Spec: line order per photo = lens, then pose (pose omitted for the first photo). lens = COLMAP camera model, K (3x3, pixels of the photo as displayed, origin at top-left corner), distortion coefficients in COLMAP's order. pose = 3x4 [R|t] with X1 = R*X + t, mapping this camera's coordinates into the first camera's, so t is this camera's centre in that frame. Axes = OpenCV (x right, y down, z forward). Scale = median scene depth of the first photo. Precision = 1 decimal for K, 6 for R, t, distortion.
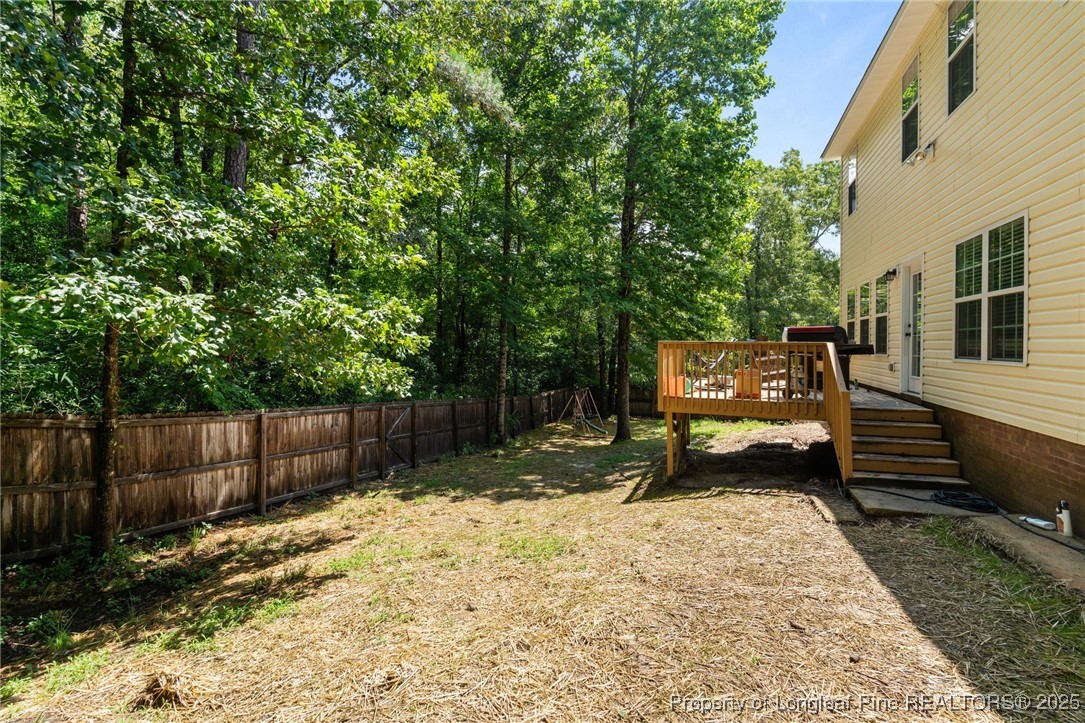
lens RADIAL K [[491.7, 0, 543.4], [0, 491.7, 278.3], [0, 0, 1]] dist [-0.001327, 0.000516]
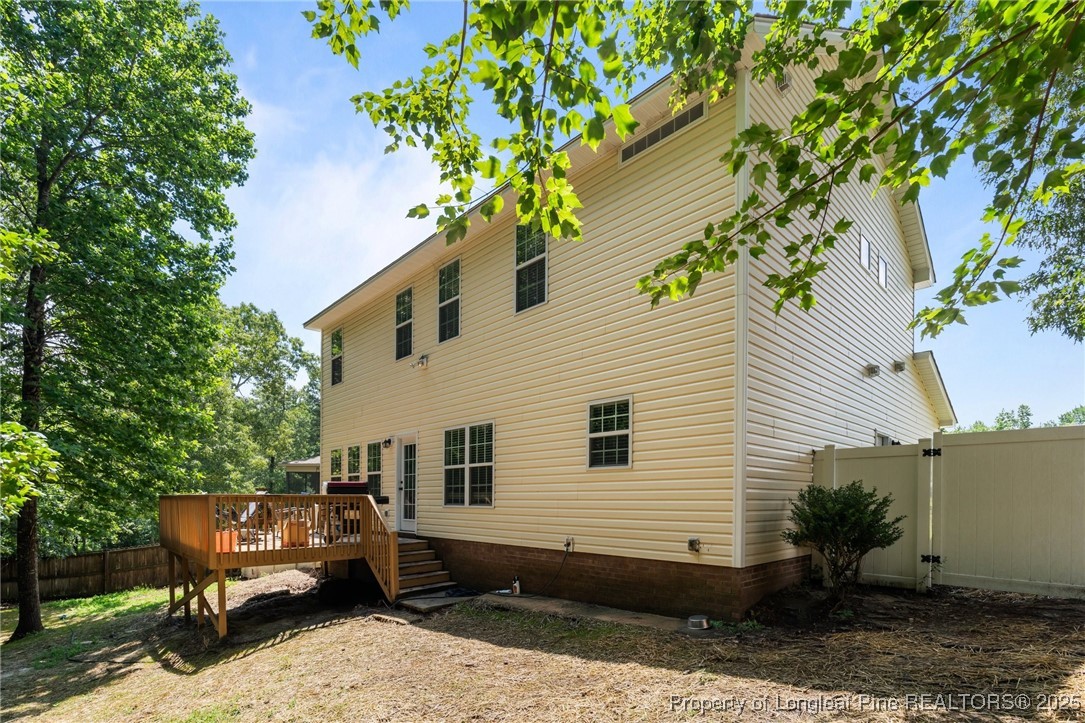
lens RADIAL K [[497.7, 0, 542.5], [0, 497.7, 361.5], [0, 0, 1]] dist [0.000138, 0.000106]
pose [[0.445102, 0.229817, 0.865487, -0.448178], [-0.114620, 0.973178, -0.199466, -0.001769], [-0.888114, -0.010419, 0.459505, -0.004374]]
